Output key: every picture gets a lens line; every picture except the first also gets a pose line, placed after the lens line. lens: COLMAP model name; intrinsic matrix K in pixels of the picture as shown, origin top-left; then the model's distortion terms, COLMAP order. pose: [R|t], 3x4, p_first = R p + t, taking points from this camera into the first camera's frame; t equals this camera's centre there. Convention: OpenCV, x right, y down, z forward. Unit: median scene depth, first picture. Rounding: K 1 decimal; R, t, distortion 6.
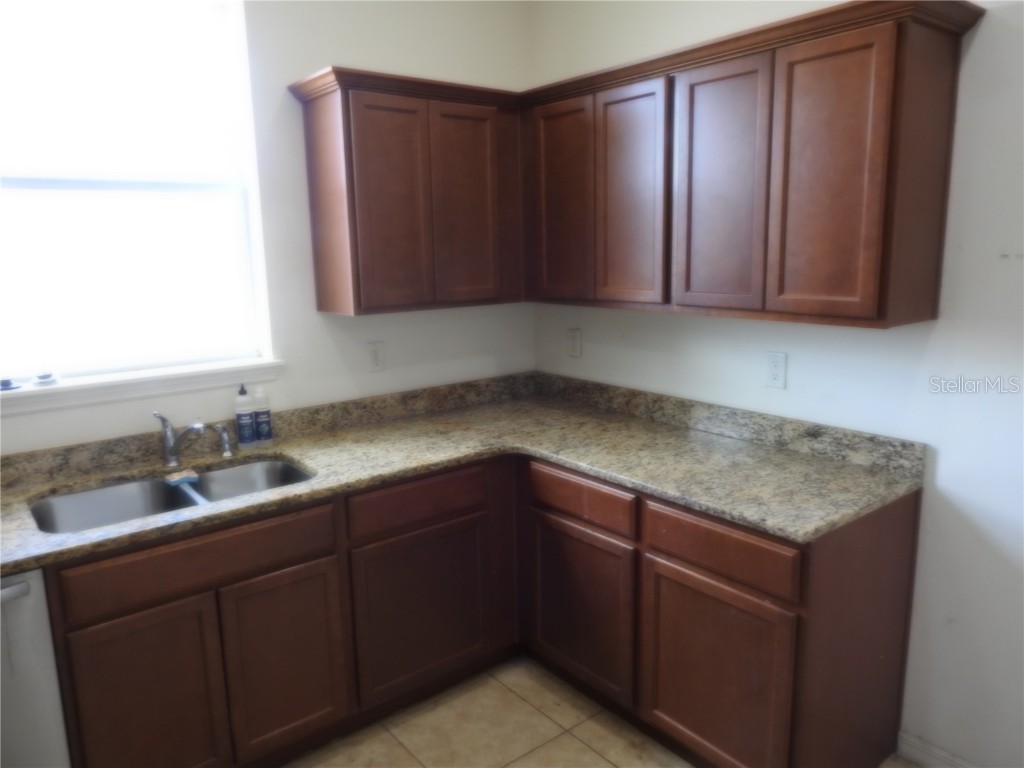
lens RADIAL K [[739.7, 0, 510.8], [0, 739.7, 380.0], [0, 0, 1]] dist [-0.004355, 0.005412]
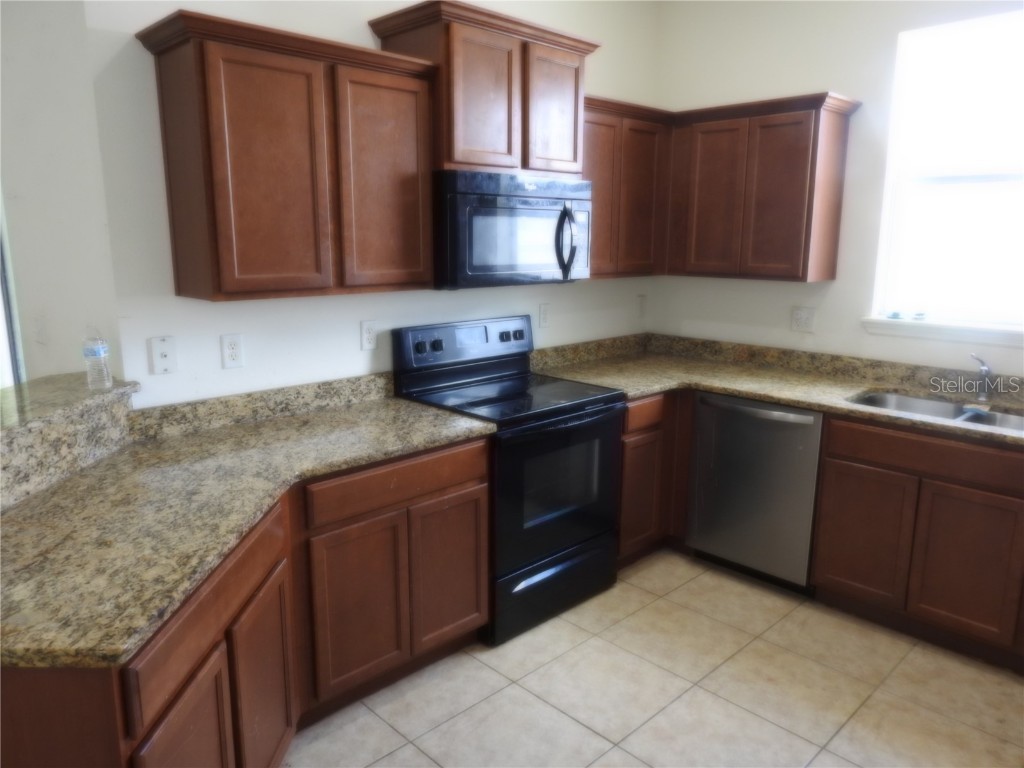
lens RADIAL K [[739.7, 0, 511.8], [0, 739.7, 384.0], [0, 0, 1]] dist [-0.004355, 0.005412]
pose [[0.118053, 0.224522, -0.967292, 0.712132], [-0.194057, 0.960538, 0.199271, -0.007431], [0.973861, 0.164185, 0.156964, 0.020013]]
